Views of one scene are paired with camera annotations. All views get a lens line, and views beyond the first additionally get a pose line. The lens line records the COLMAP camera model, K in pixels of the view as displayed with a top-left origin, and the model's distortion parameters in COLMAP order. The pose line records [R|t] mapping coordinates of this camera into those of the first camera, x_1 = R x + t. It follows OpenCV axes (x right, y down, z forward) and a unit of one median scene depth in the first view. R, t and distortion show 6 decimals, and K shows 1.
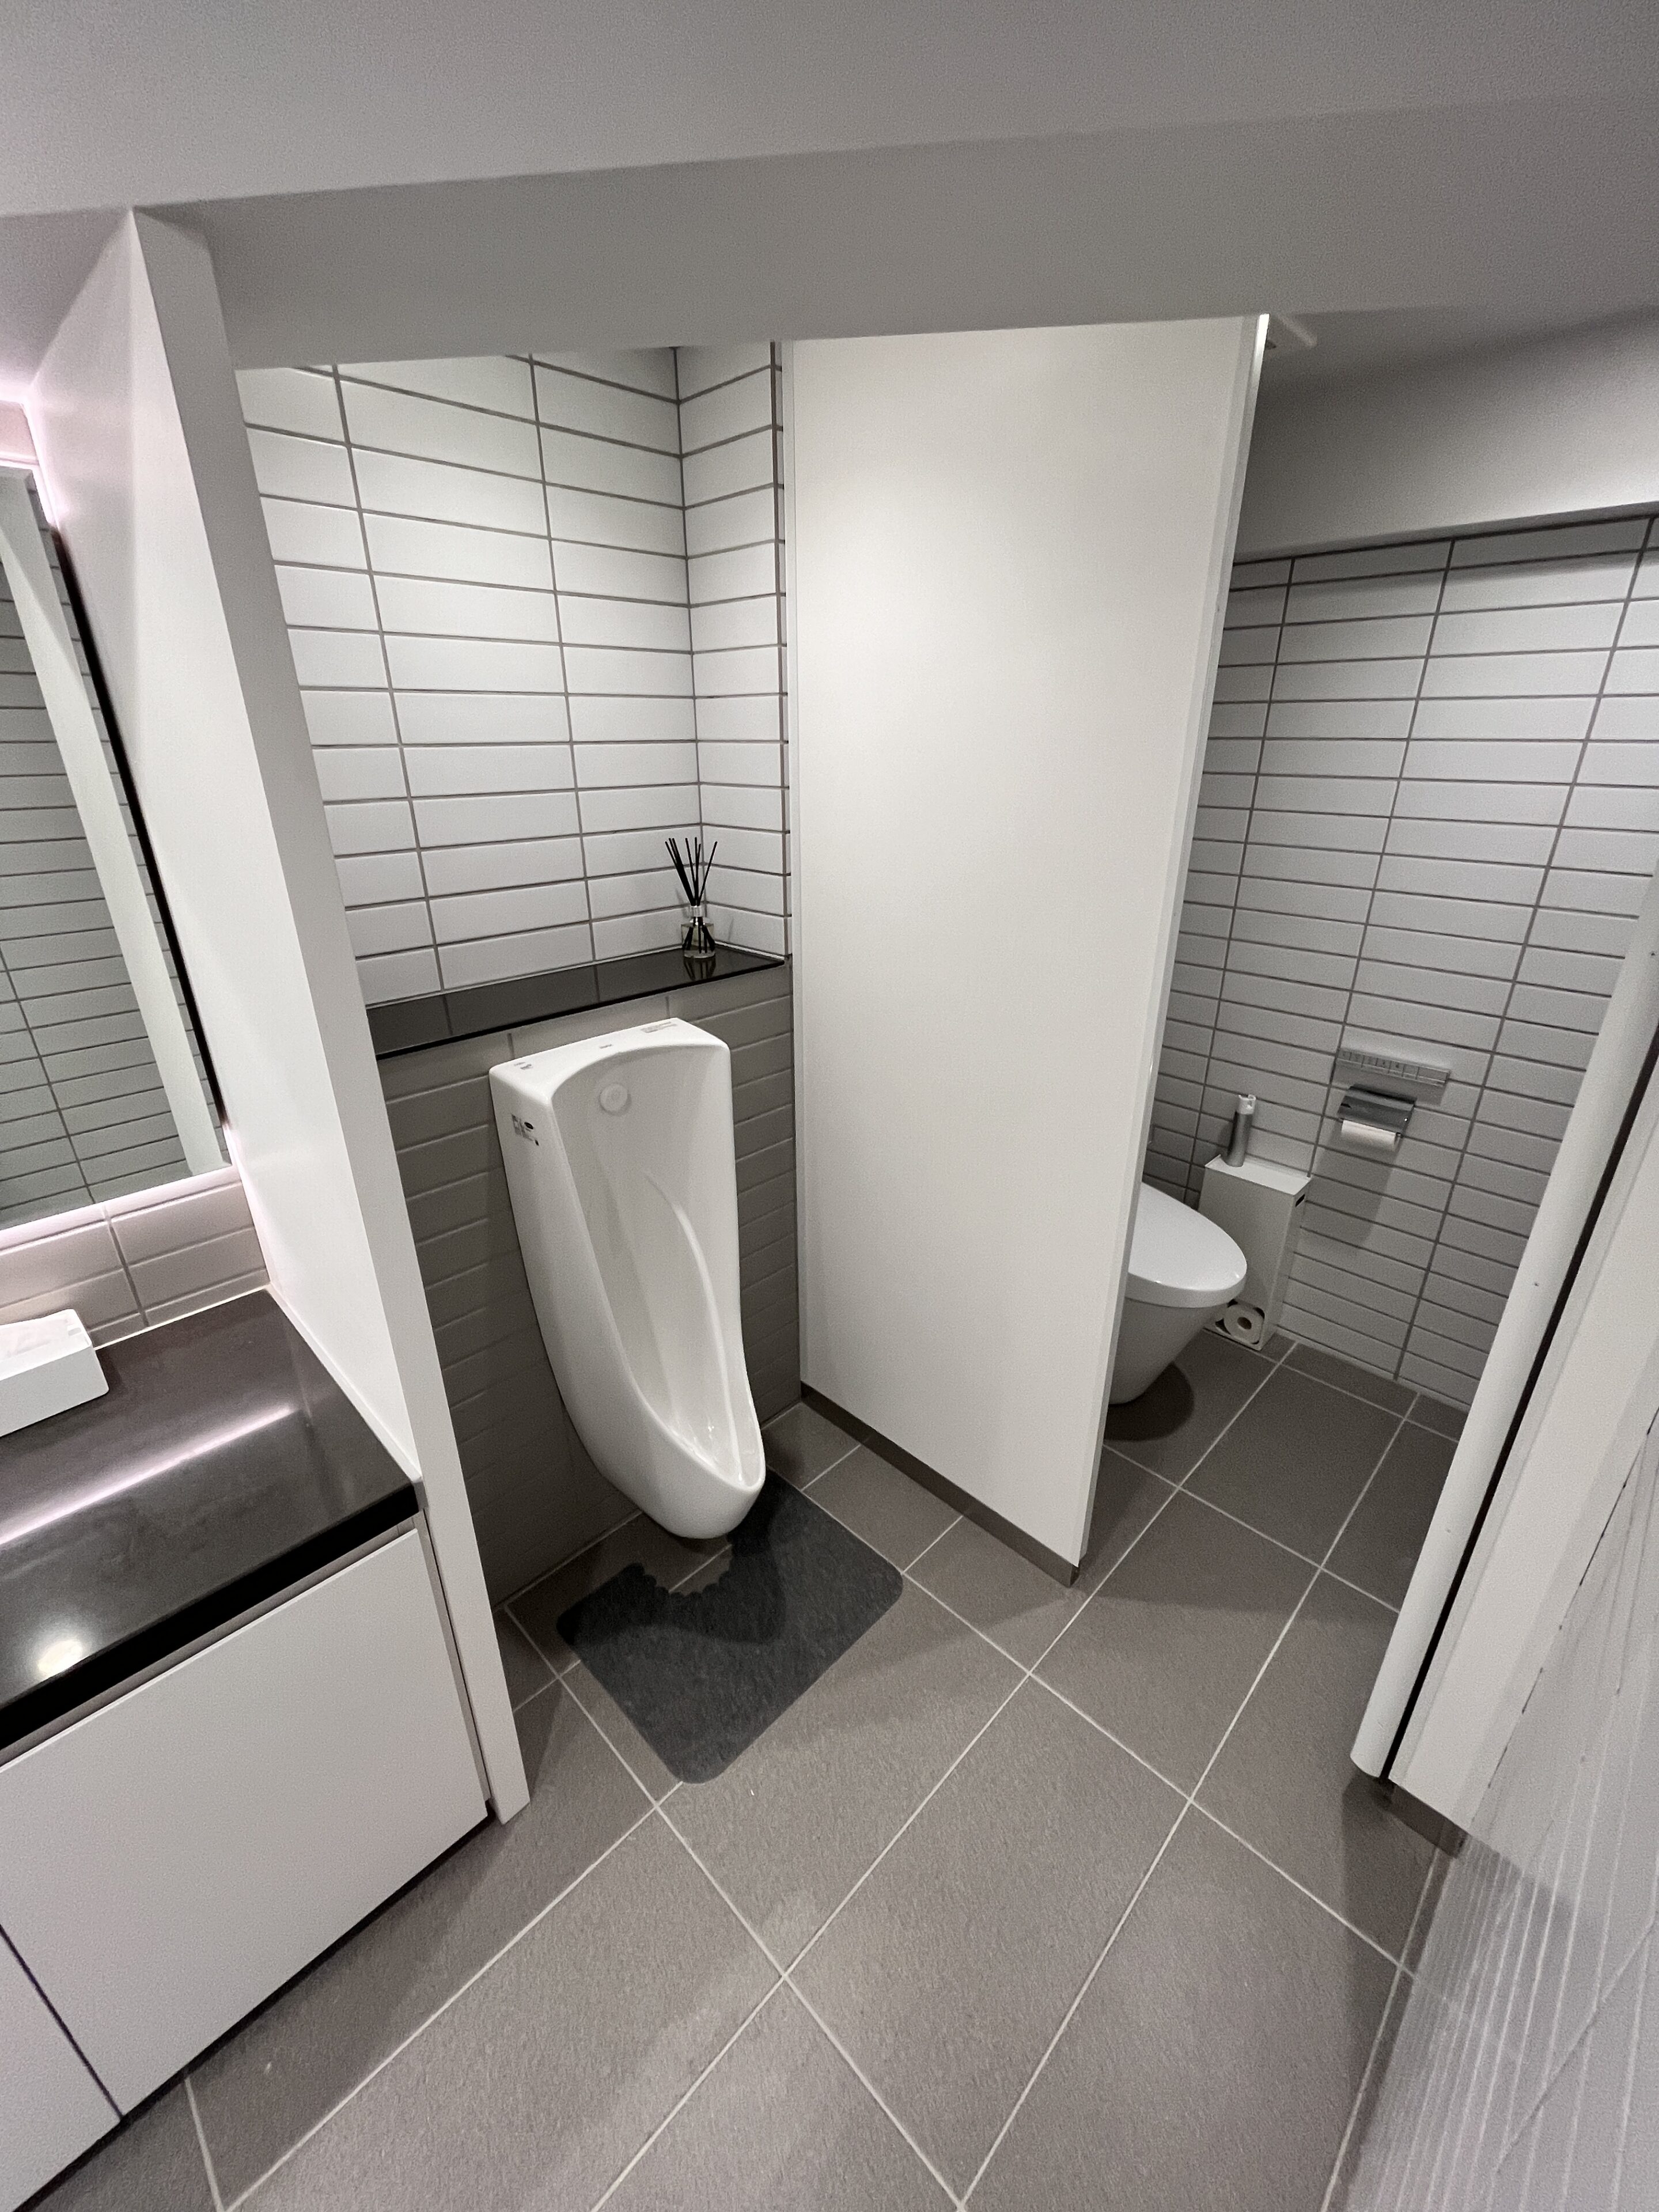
lens RADIAL K [[901.6, 0, 833.1], [0, 901.6, 1111.7], [0, 0, 1]] dist [-0.001987, 0.000409]
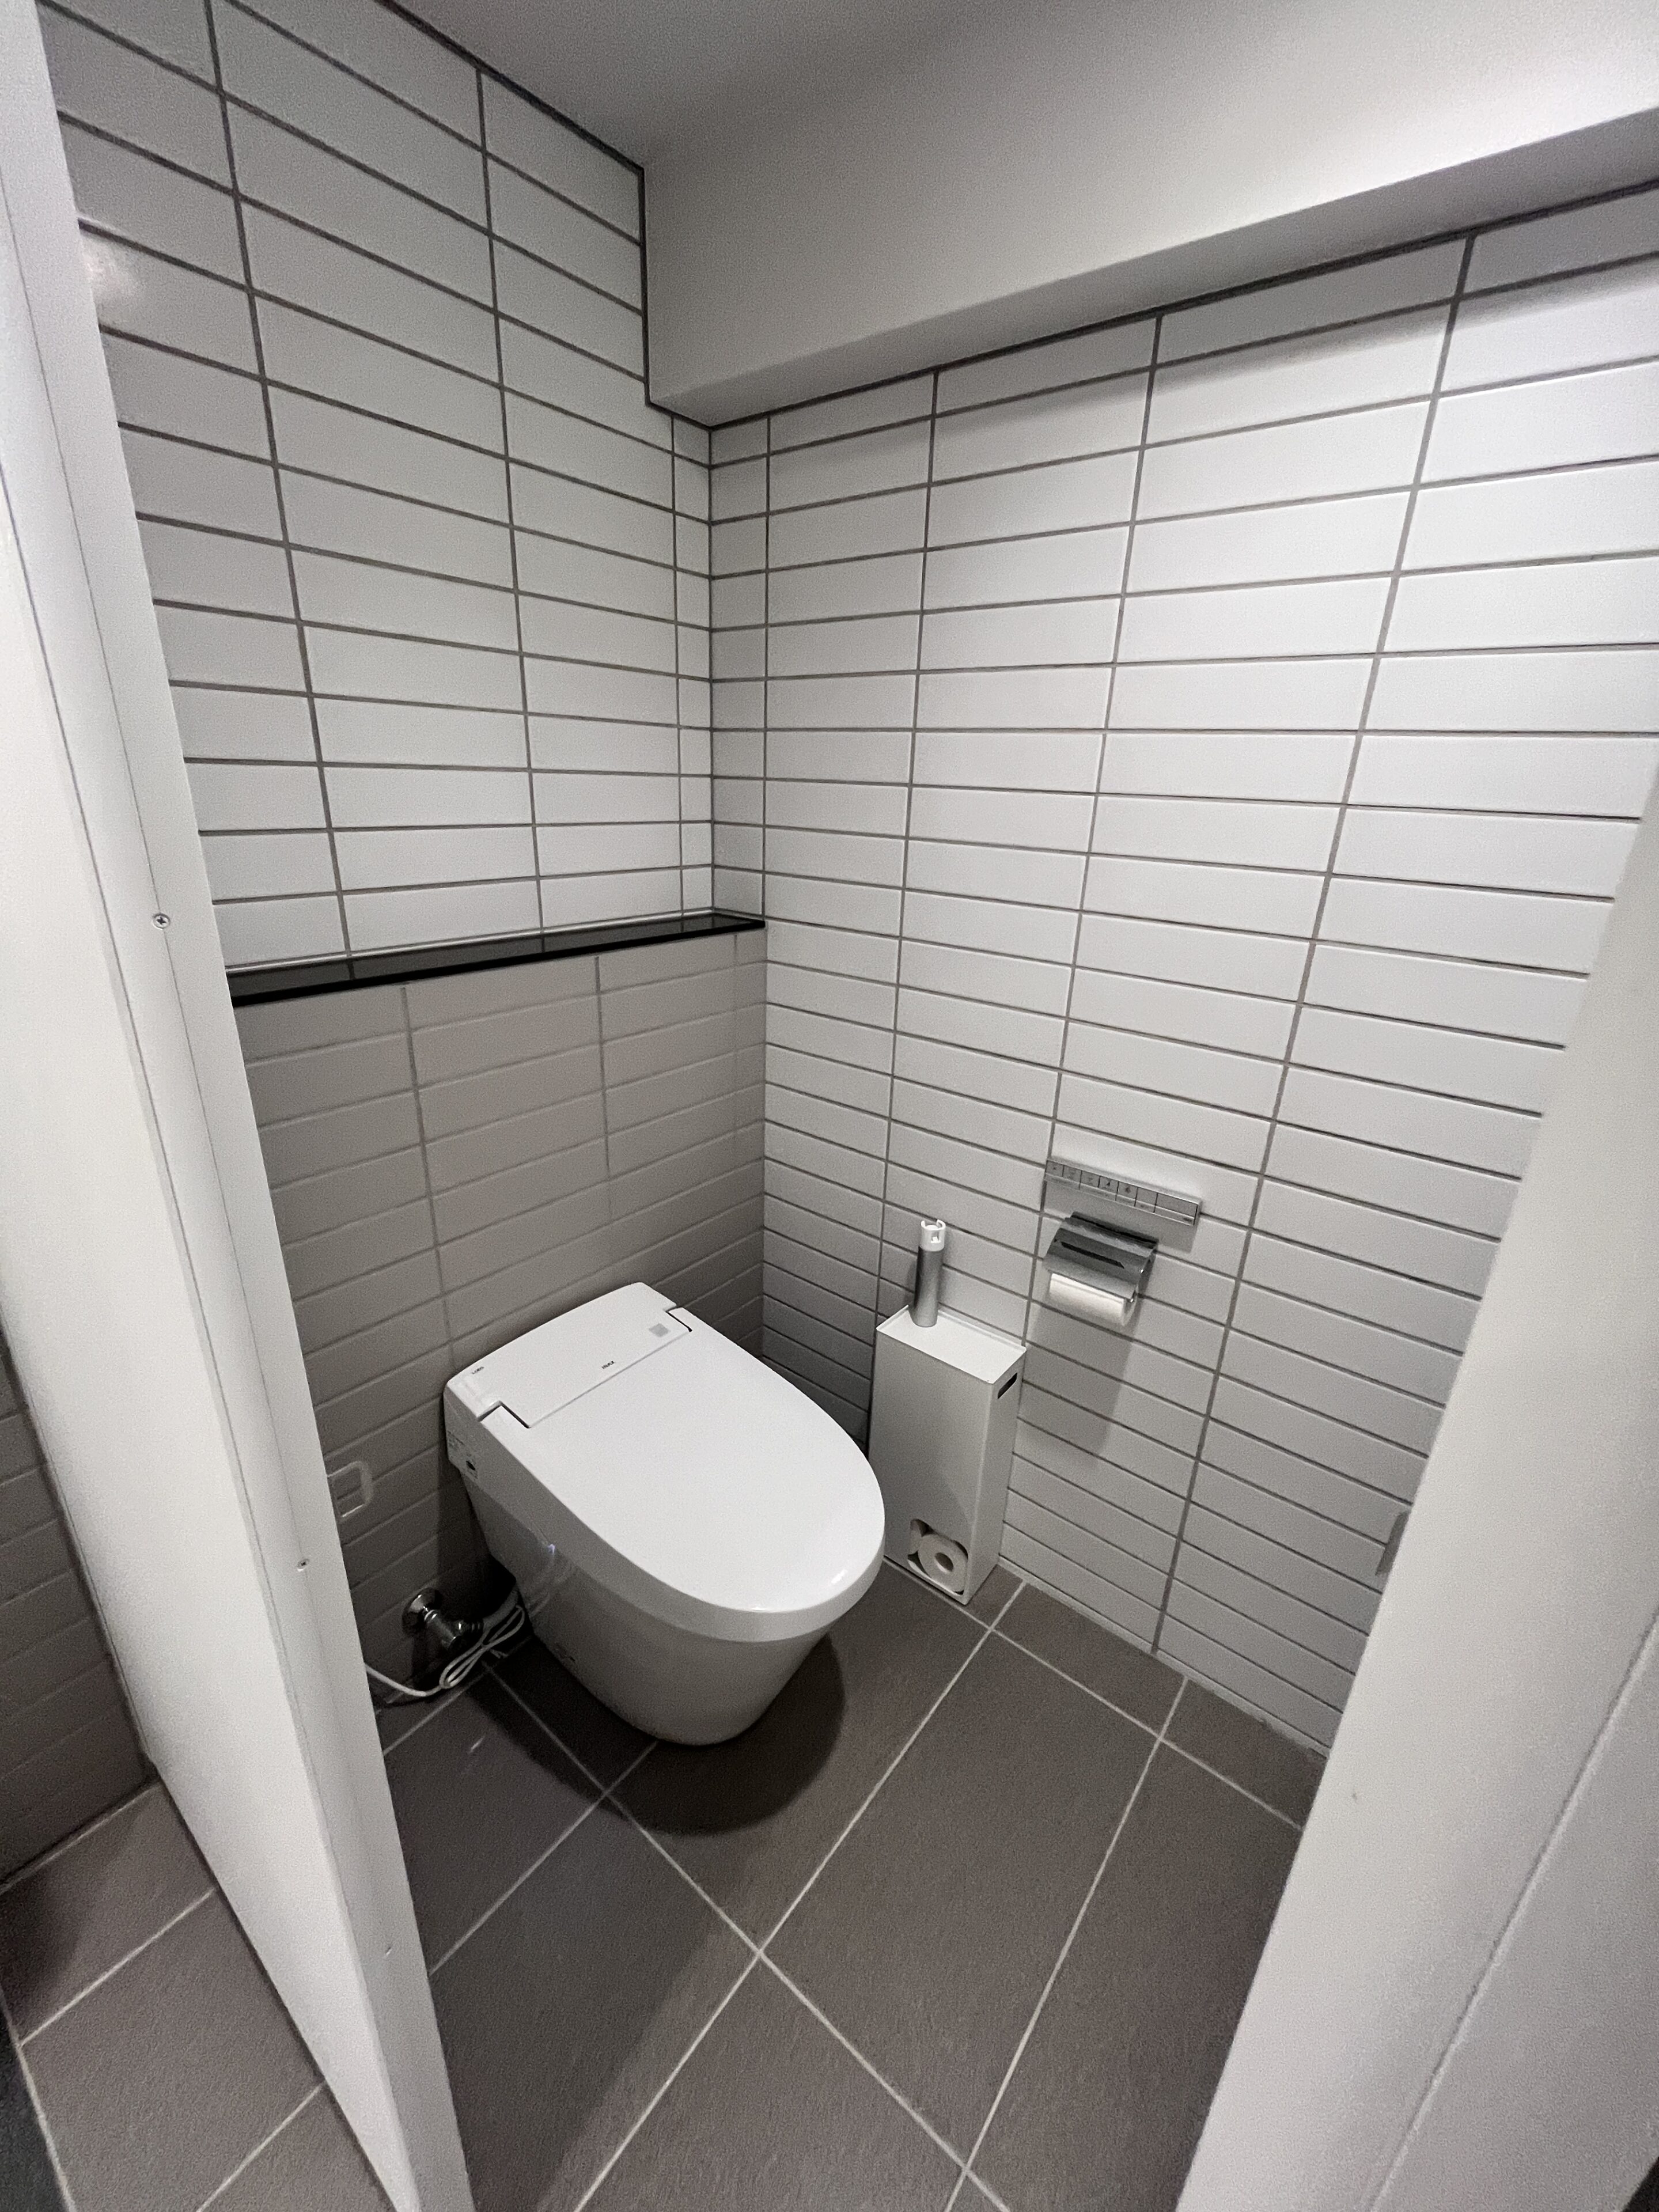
lens RADIAL K [[901.6, 0, 829.0], [0, 901.6, 1114.9], [0, 0, 1]] dist [-0.001987, 0.000409]
pose [[0.994449, -0.004404, 0.105132, 0.349109], [0.007872, 0.999438, -0.032595, -0.083251], [-0.104929, 0.033242, 0.993924, 0.389215]]
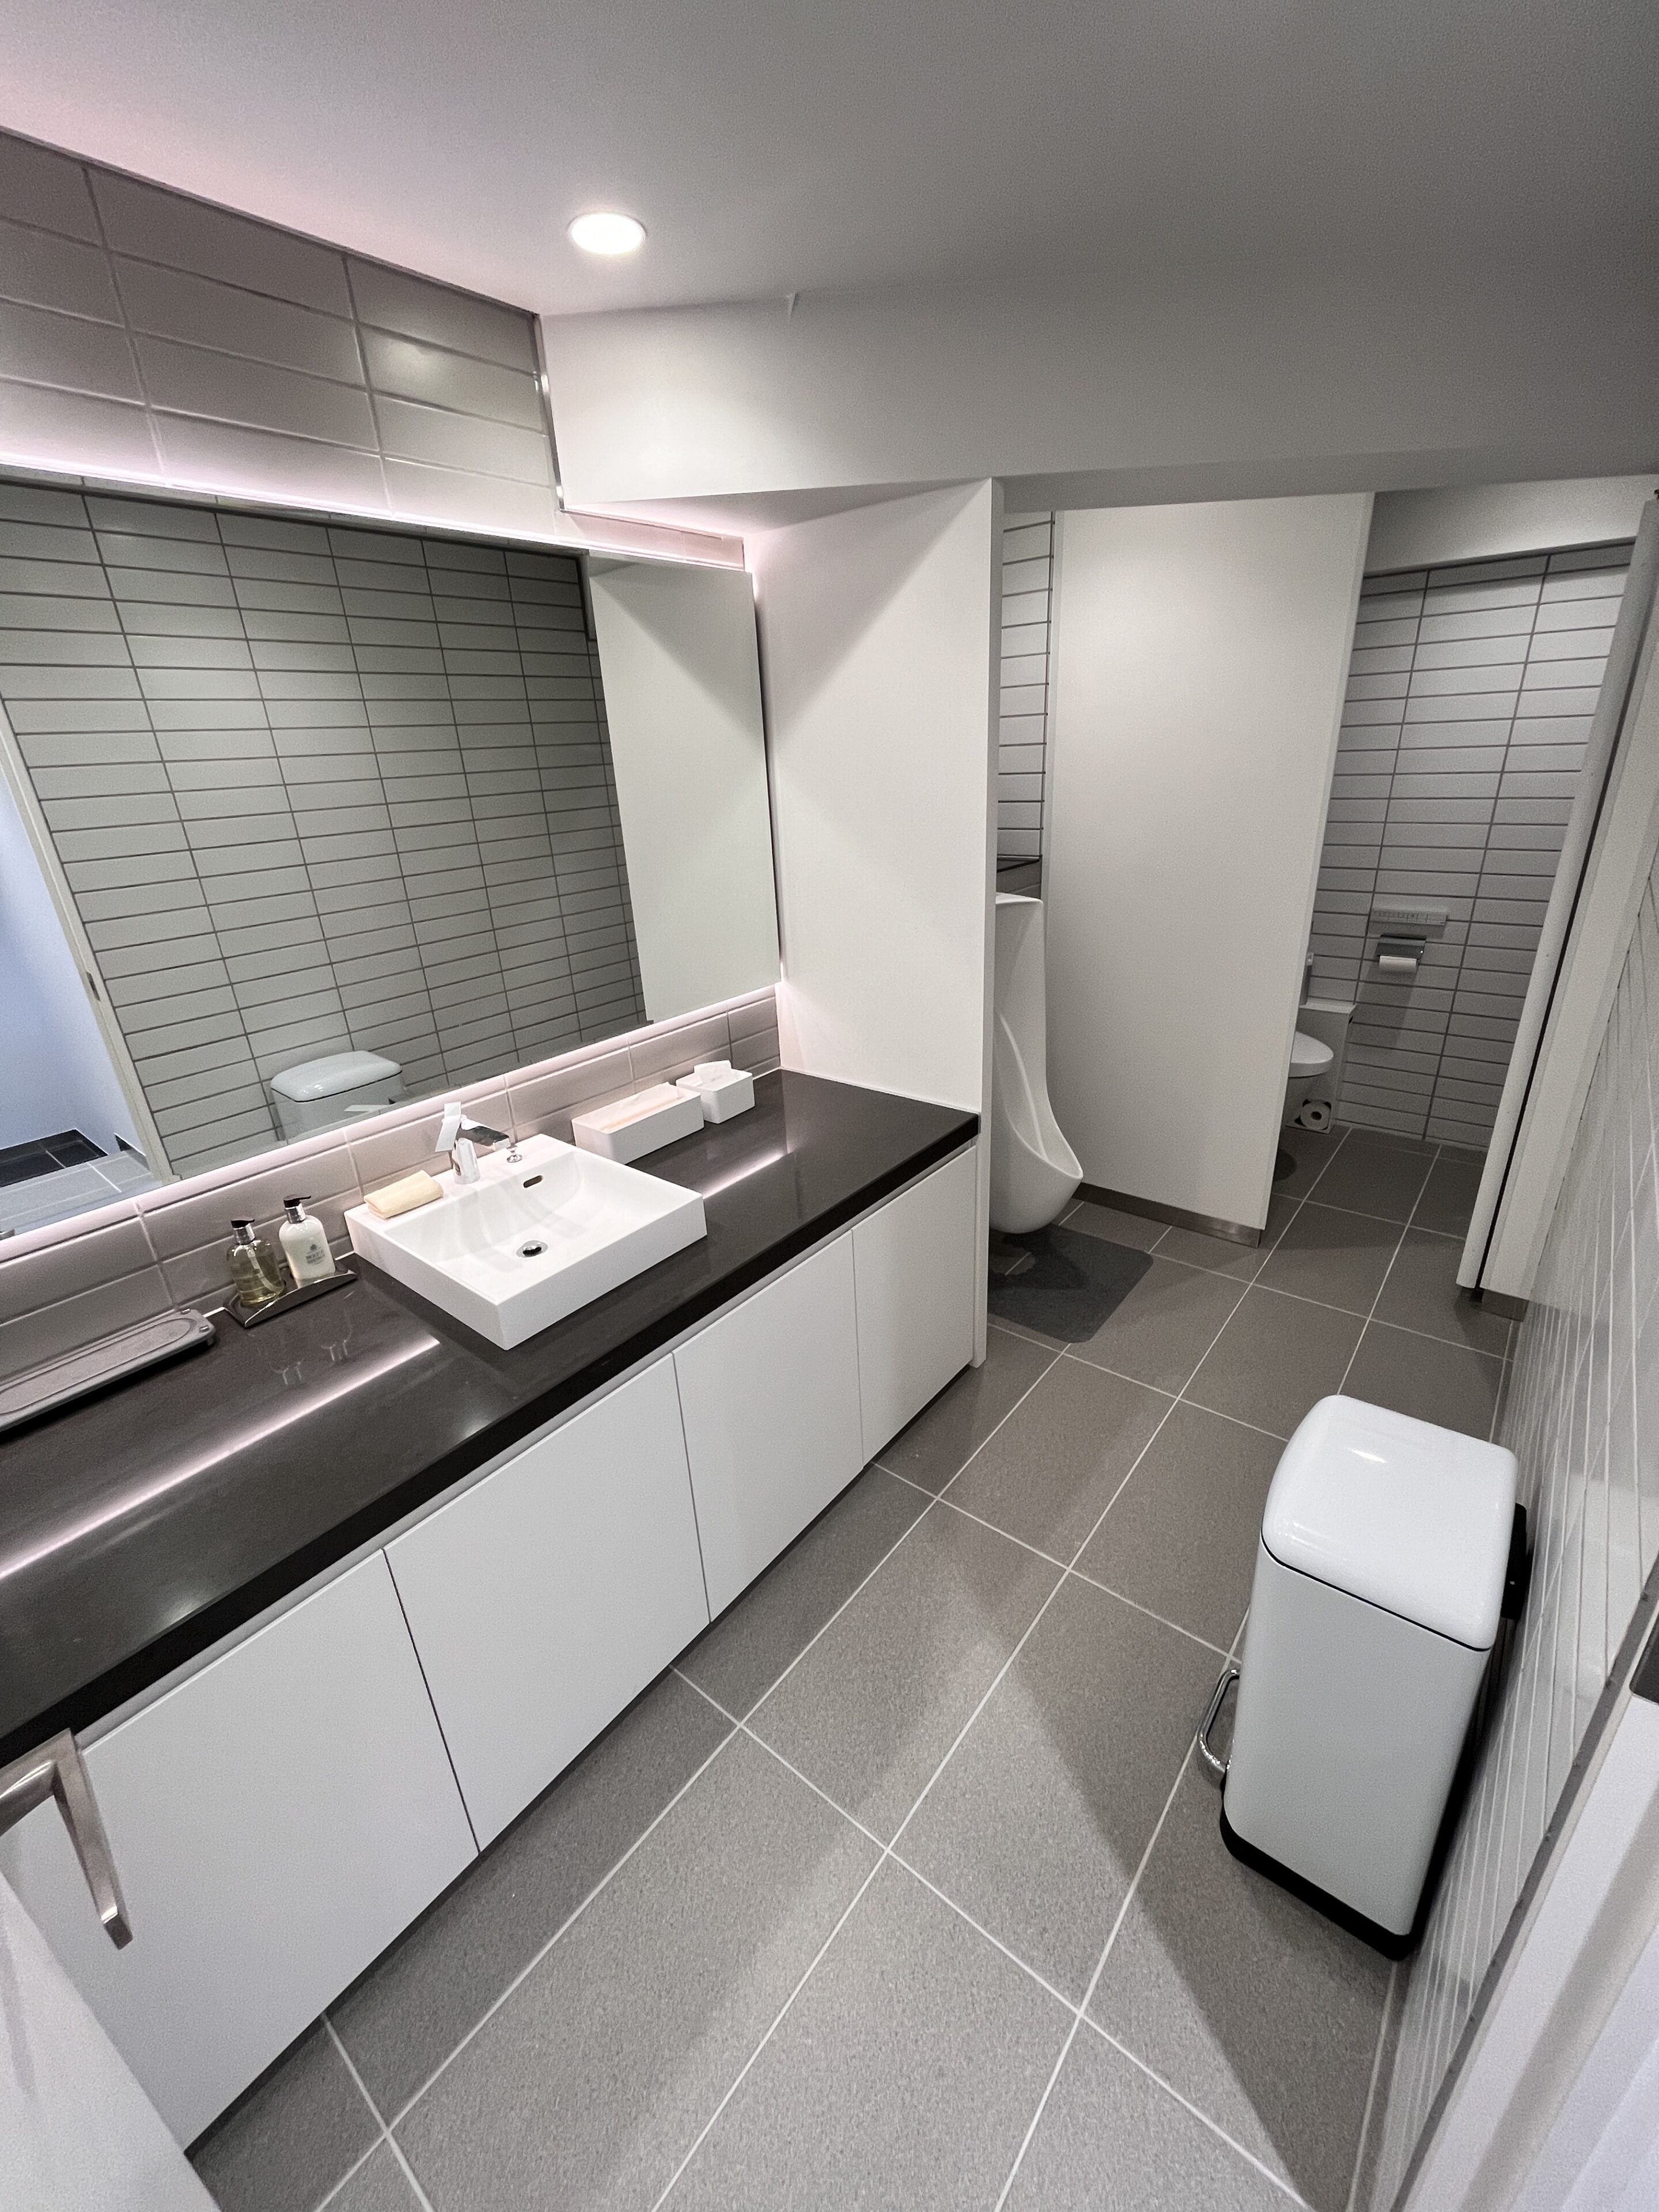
lens RADIAL K [[901.6, 0, 836.7], [0, 901.6, 1095.4], [0, 0, 1]] dist [-0.001987, 0.000409]
pose [[0.994196, -0.076888, 0.075248, -0.452694], [0.078221, 0.996824, -0.014923, 0.191470], [-0.073861, 0.020723, 0.997053, -0.406451]]
